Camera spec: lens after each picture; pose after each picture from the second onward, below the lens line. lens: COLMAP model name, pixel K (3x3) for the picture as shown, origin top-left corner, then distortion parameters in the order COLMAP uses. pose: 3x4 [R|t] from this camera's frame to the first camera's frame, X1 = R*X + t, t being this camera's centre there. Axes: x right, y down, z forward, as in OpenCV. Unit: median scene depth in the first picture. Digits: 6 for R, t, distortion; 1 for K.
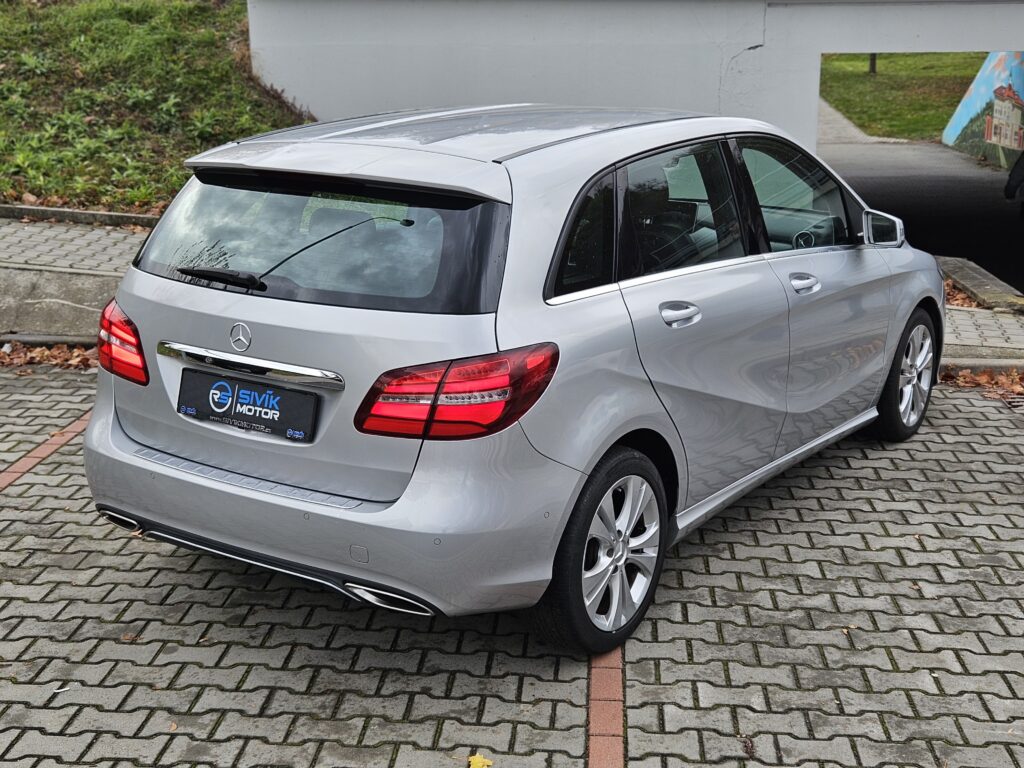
lens RADIAL K [[1357.7, 0, 548.5], [0, 1357.7, 400.5], [0, 0, 1]] dist [0.051656, 0.000000]
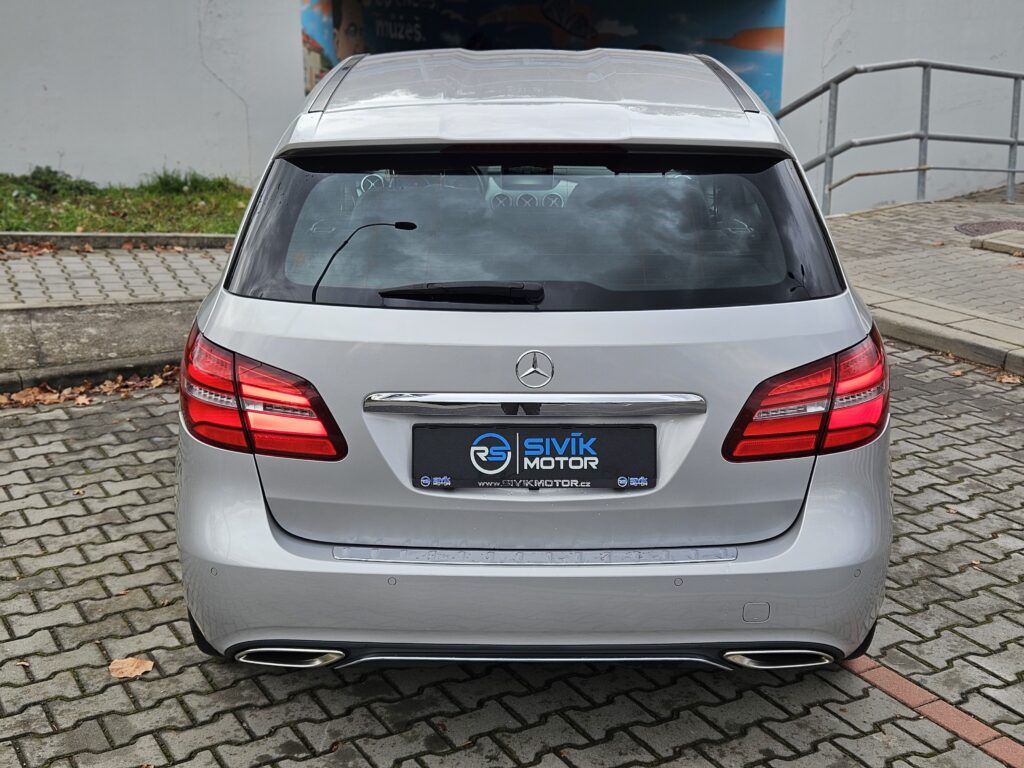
lens RADIAL K [[1357.7, 0, 510.5], [0, 1357.7, 382.5], [0, 0, 1]] dist [0.051656, 0.000000]
pose [[0.834253, -0.160817, 0.527409, -0.618361], [0.148211, 0.986722, 0.066432, -0.088676], [-0.531089, 0.022747, 0.847010, 0.371232]]
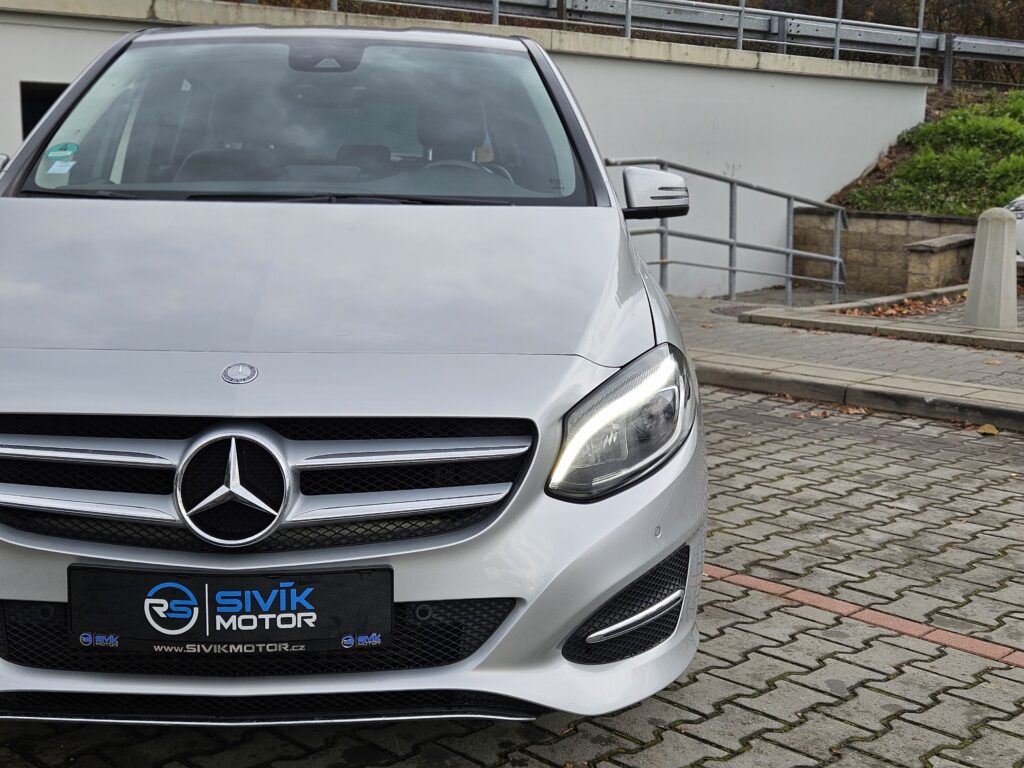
lens RADIAL K [[1357.7, 0, 507.3], [0, 1357.7, 391.4], [0, 0, 1]] dist [0.051656, 0.000000]
pose [[0.658794, -0.120005, 0.742690, -0.743626], [0.183303, 0.983049, -0.003754, -0.003076], [-0.729651, 0.138610, 0.669624, 0.601877]]
